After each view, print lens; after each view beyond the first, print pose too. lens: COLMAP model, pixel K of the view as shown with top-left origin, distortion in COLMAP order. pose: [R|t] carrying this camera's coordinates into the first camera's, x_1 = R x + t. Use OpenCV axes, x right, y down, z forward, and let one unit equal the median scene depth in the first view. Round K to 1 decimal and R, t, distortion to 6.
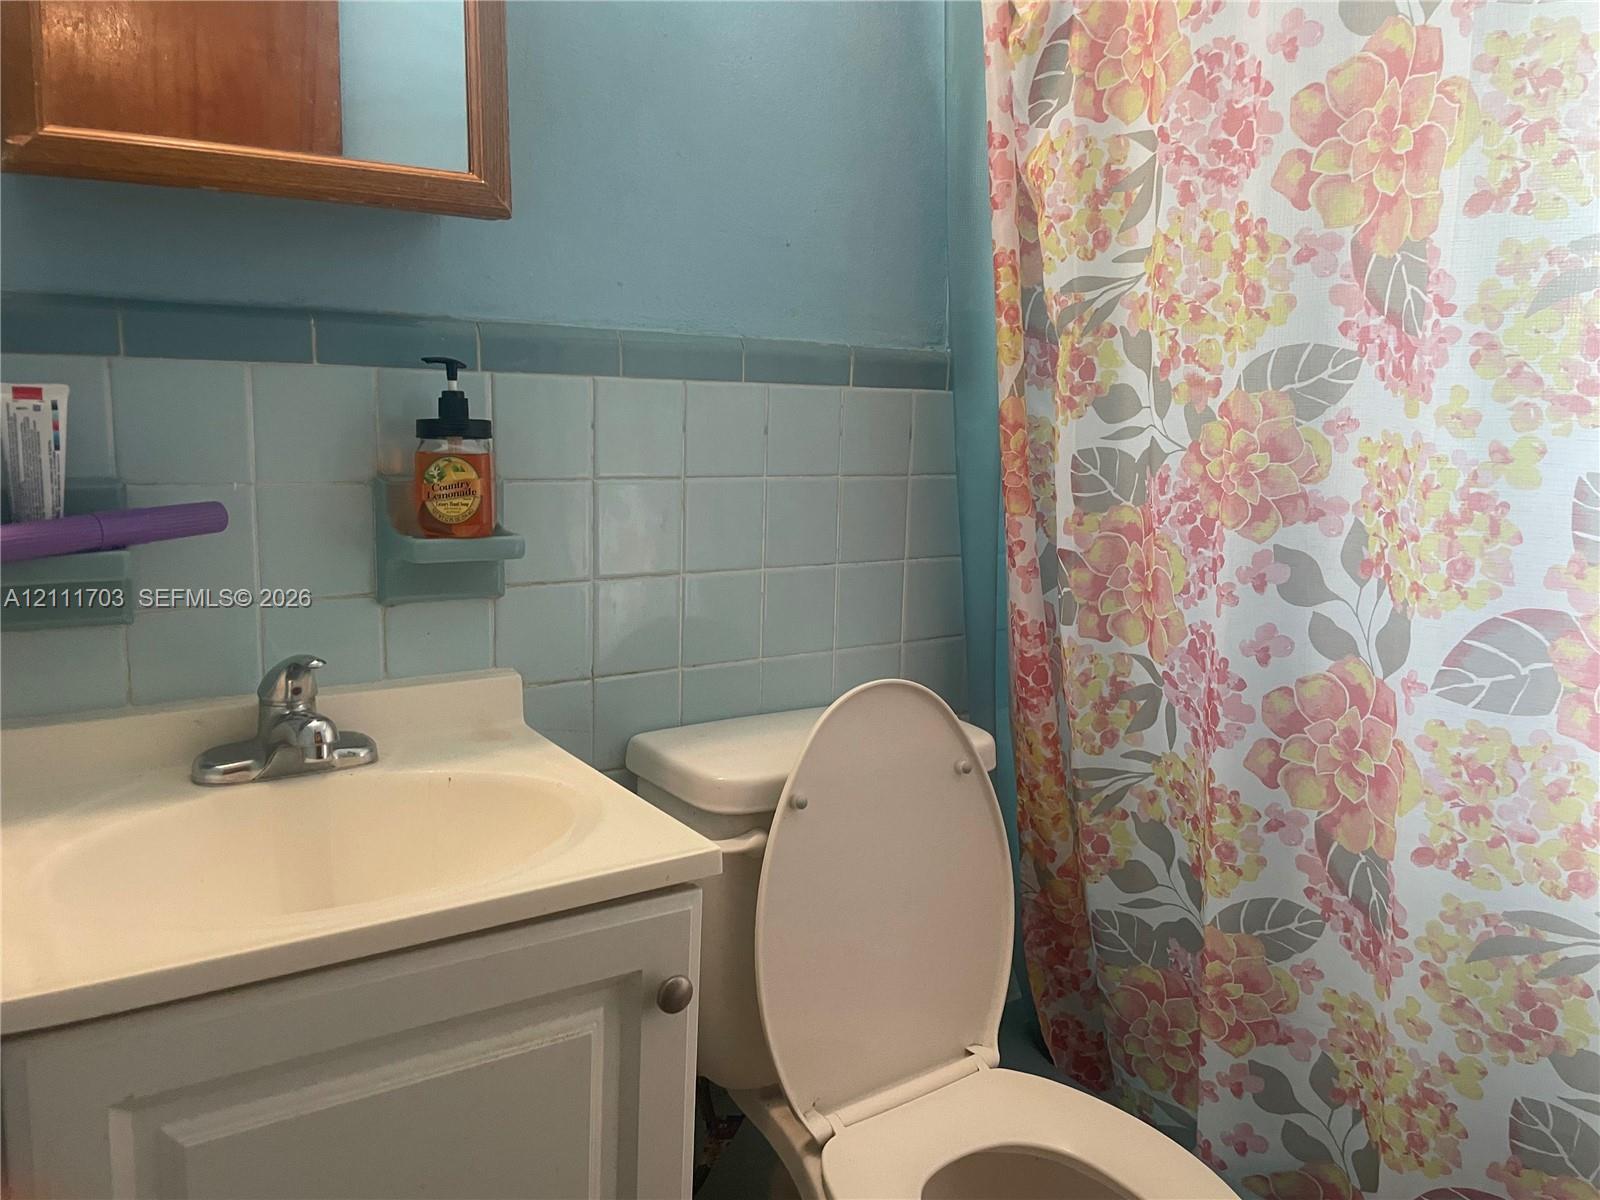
lens RADIAL K [[1203.3, 0, 795.4], [0, 1203.3, 603.6], [0, 0, 1]] dist [0.087033, -0.122020]
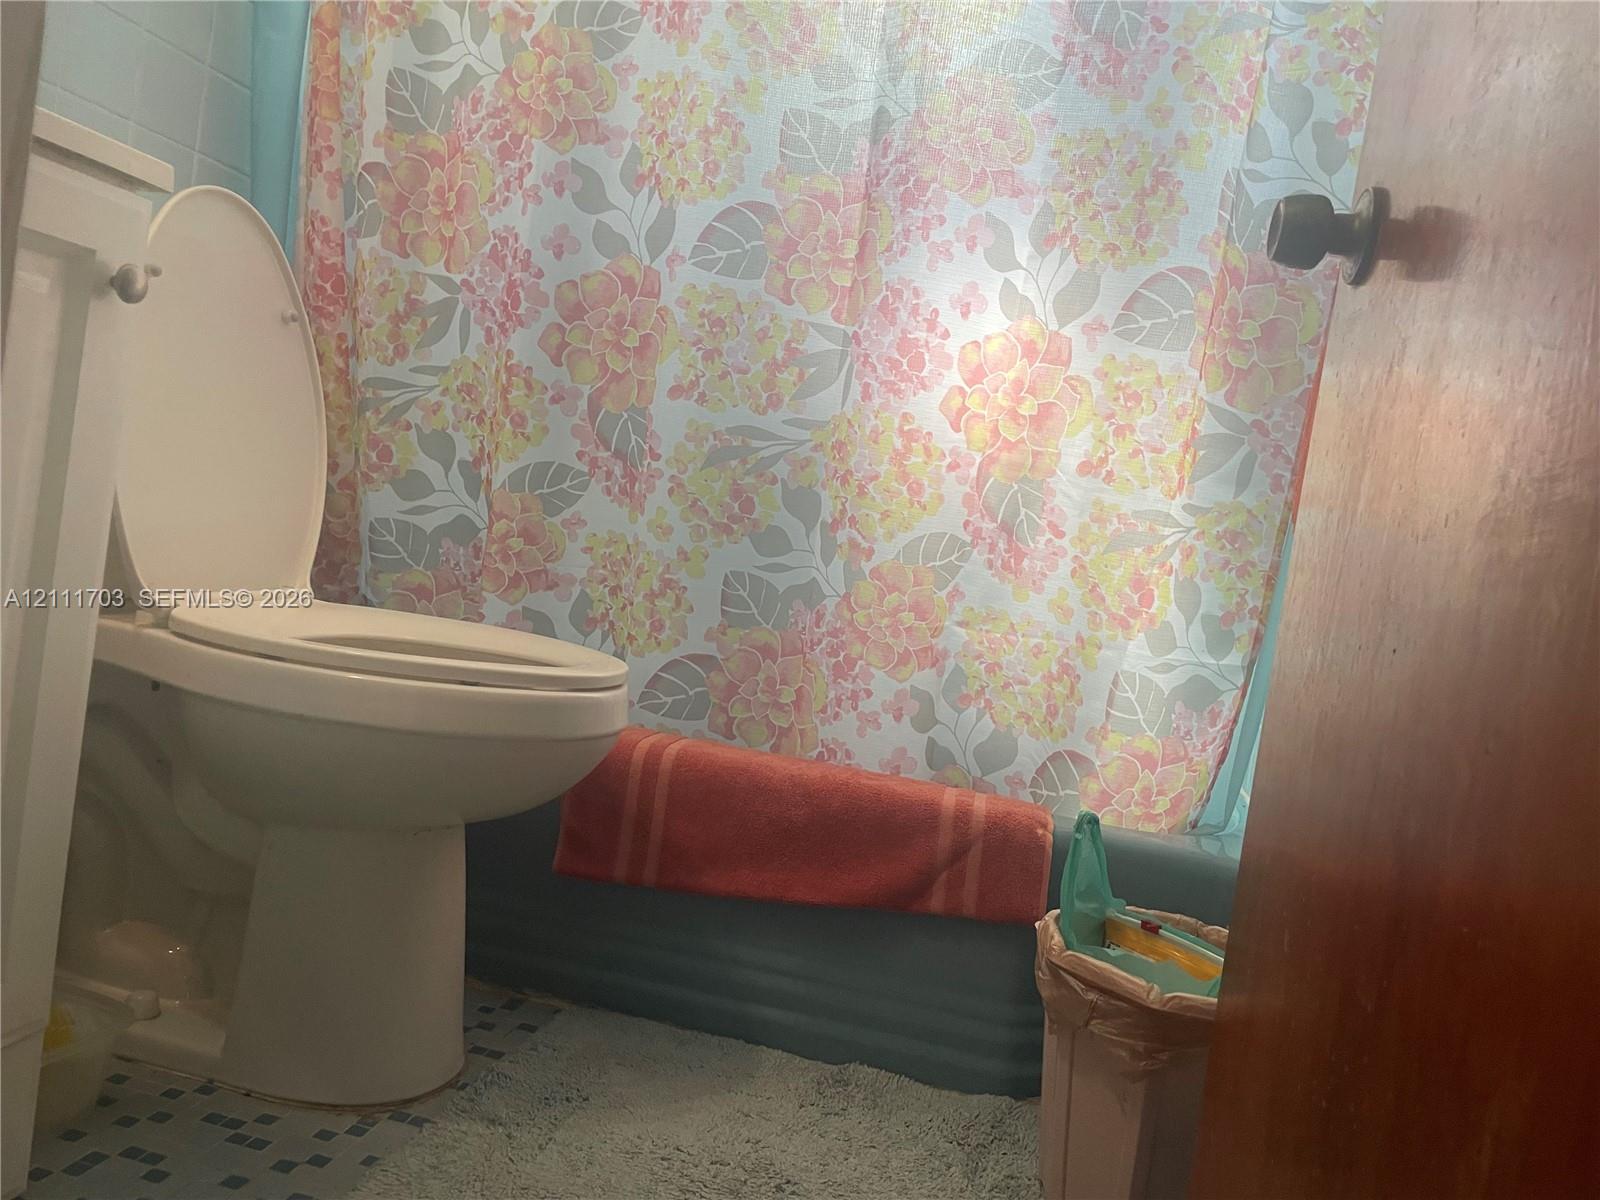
lens RADIAL K [[1203.3, 0, 795.4], [0, 1203.3, 603.6], [0, 0, 1]] dist [0.087033, -0.122020]
pose [[0.714692, 0.045282, 0.697972, -0.288393], [-0.012974, 0.998589, -0.051499, 0.458714], [-0.699319, 0.027750, 0.714271, -0.045126]]
